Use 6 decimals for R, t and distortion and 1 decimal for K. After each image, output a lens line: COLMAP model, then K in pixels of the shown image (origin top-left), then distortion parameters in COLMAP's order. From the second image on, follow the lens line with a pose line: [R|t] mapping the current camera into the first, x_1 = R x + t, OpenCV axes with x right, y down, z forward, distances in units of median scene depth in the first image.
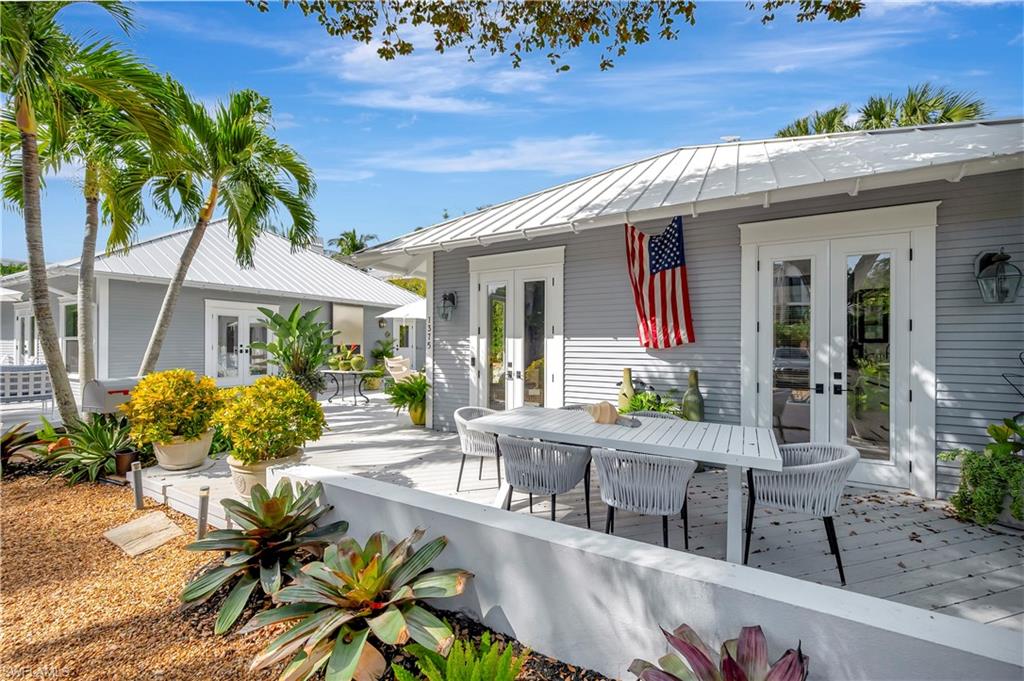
lens RADIAL K [[407.7, 0, 508.1], [0, 407.7, 345.9], [0, 0, 1]] dist [-0.003172, -0.000071]
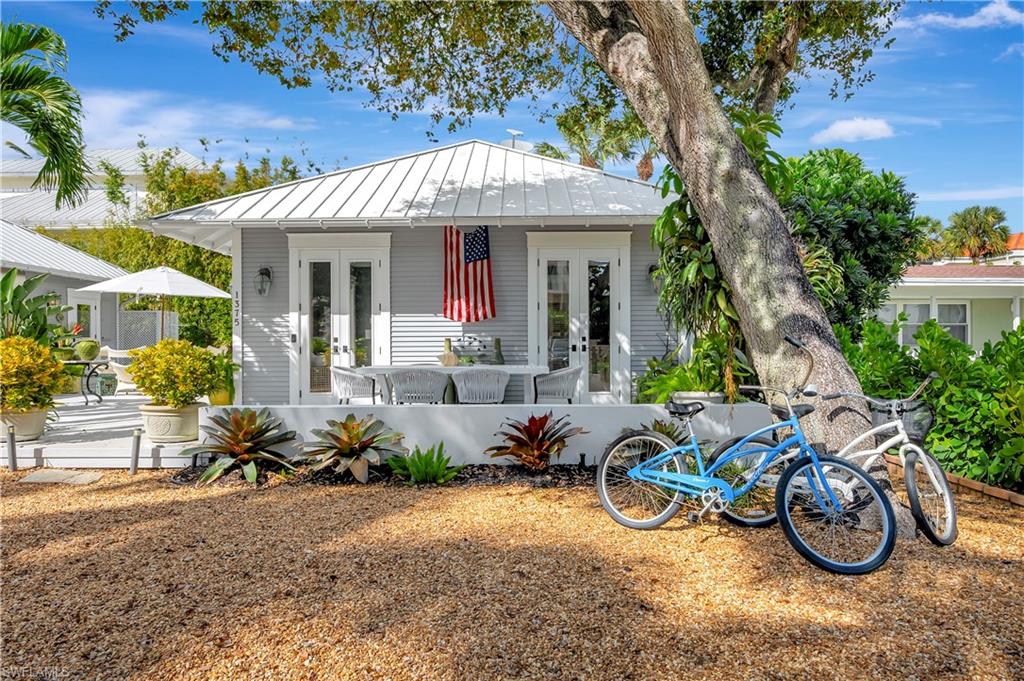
lens RADIAL K [[607.2, 0, 513.8], [0, 607.2, 340.4], [0, 0, 1]] dist [-0.003219, 0.001527]
pose [[0.873871, -0.005306, 0.486129, -0.360172], [0.009845, 0.999929, -0.006785, 0.063696], [-0.486058, 0.010715, 0.873861, -0.592010]]
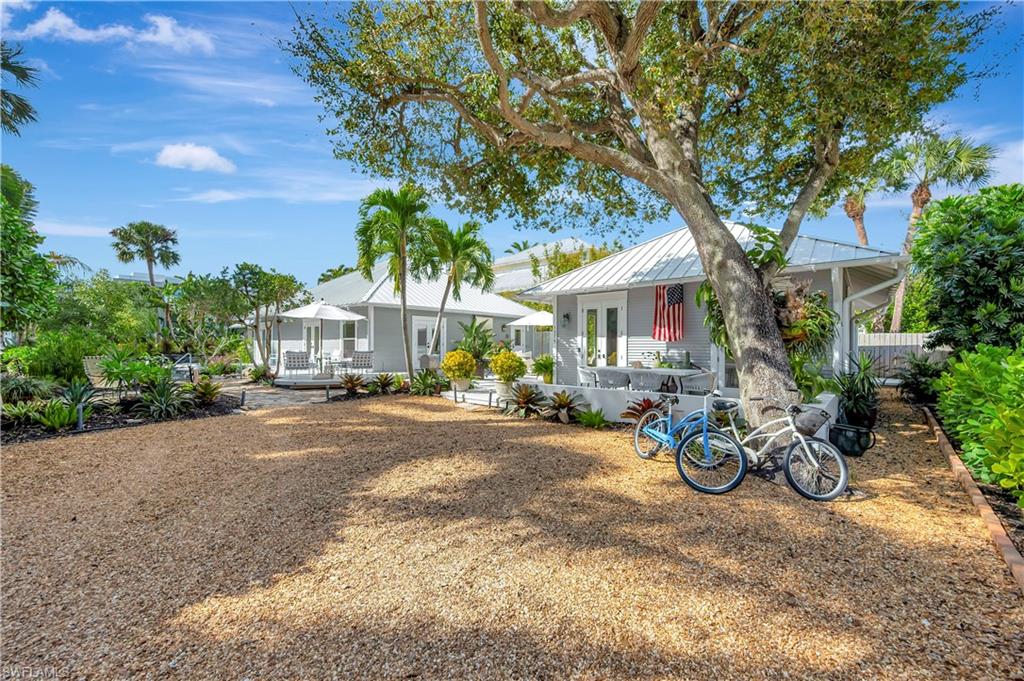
lens RADIAL K [[407.7, 0, 520.5], [0, 407.7, 340.3], [0, 0, 1]] dist [-0.003172, -0.000071]
pose [[0.984530, -0.003292, -0.175187, -0.023972], [0.000078, 0.999832, -0.018348, 0.031408], [0.175218, 0.018050, 0.984364, -0.979181]]
